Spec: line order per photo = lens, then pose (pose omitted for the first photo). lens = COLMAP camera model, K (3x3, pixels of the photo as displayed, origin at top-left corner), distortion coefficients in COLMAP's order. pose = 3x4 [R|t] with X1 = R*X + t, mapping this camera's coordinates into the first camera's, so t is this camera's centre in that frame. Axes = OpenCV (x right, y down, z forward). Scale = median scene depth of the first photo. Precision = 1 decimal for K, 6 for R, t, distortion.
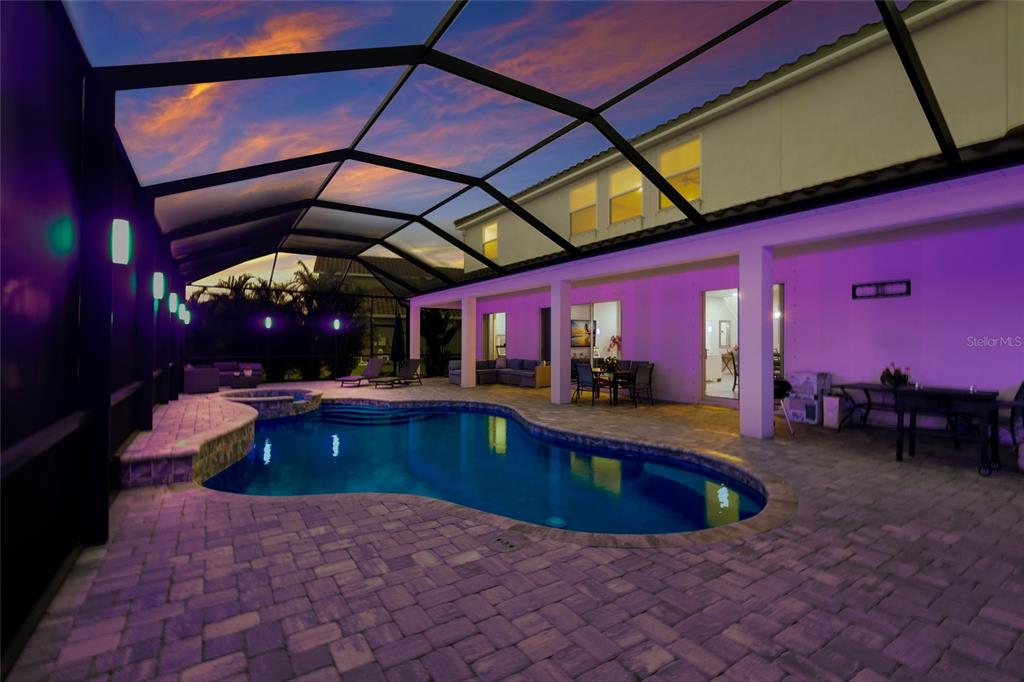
lens RADIAL K [[447.5, 0, 520.0], [0, 447.5, 345.3], [0, 0, 1]] dist [0.002314, 0.000508]
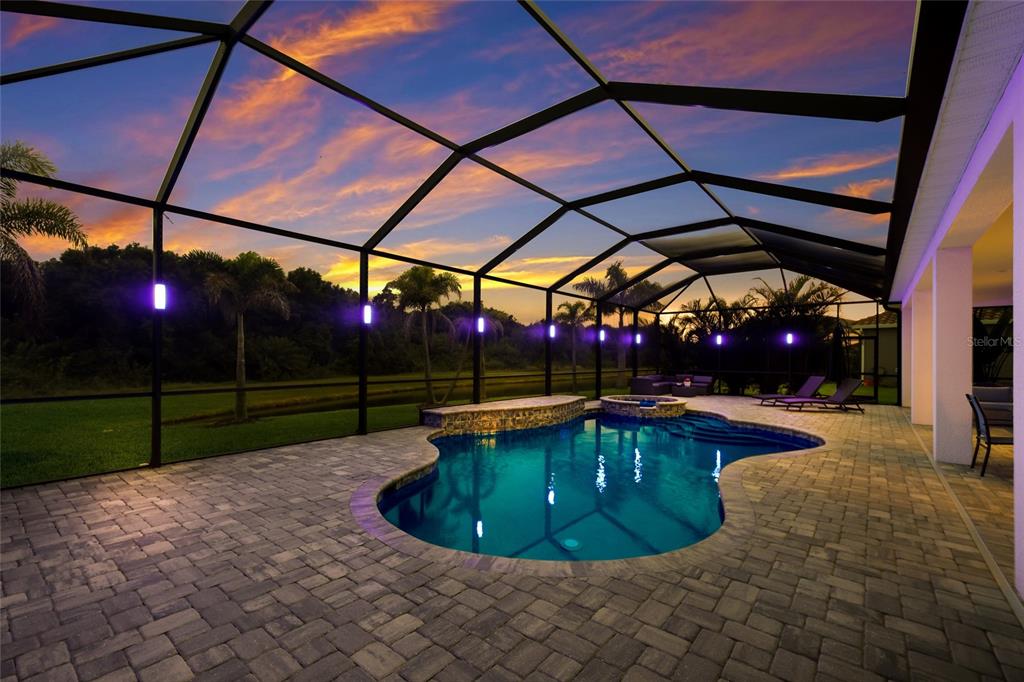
lens RADIAL K [[447.5, 0, 519.3], [0, 447.5, 347.1], [0, 0, 1]] dist [0.002314, 0.000508]
pose [[0.308664, -0.022126, -0.950914, 1.753730], [-0.010778, 0.999584, -0.026757, 0.010602], [0.951110, 0.018508, 0.308297, 1.078932]]
